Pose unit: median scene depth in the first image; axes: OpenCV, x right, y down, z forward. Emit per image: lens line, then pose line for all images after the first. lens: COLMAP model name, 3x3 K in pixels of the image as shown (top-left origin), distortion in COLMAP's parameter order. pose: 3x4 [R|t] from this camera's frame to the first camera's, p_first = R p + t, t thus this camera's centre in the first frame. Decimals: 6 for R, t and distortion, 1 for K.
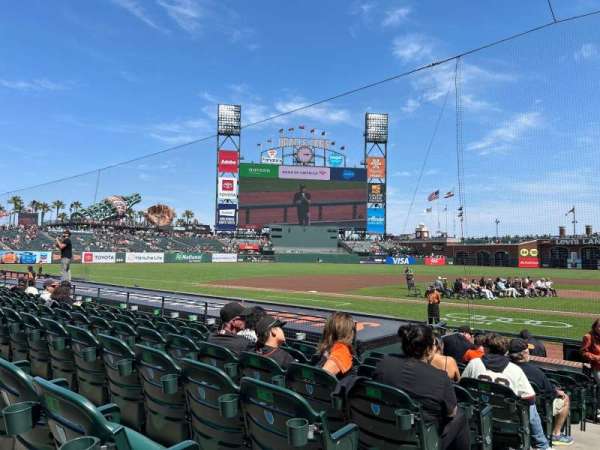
lens RADIAL K [[433.7, 0, 298.9], [0, 433.7, 228.2], [0, 0, 1]] dist [0.070002, -0.101659]
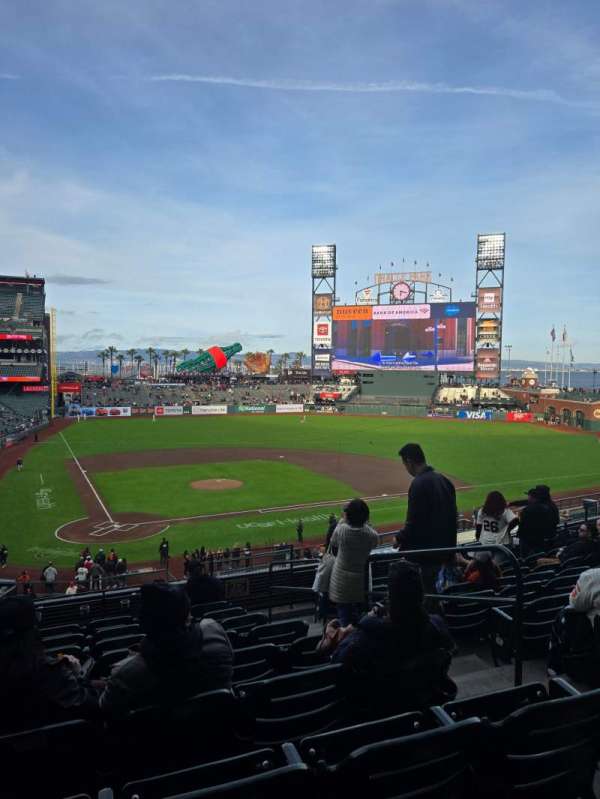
lens RADIAL K [[523.4, 0, 305.7], [0, 523.4, 399.0], [0, 0, 1]] dist [0.007080, -0.000881]
pose [[0.899661, 0.019772, -0.436141, 0.320400], [0.026176, 0.994734, 0.099090, -0.060951], [0.435804, -0.100564, 0.894406, -0.089852]]
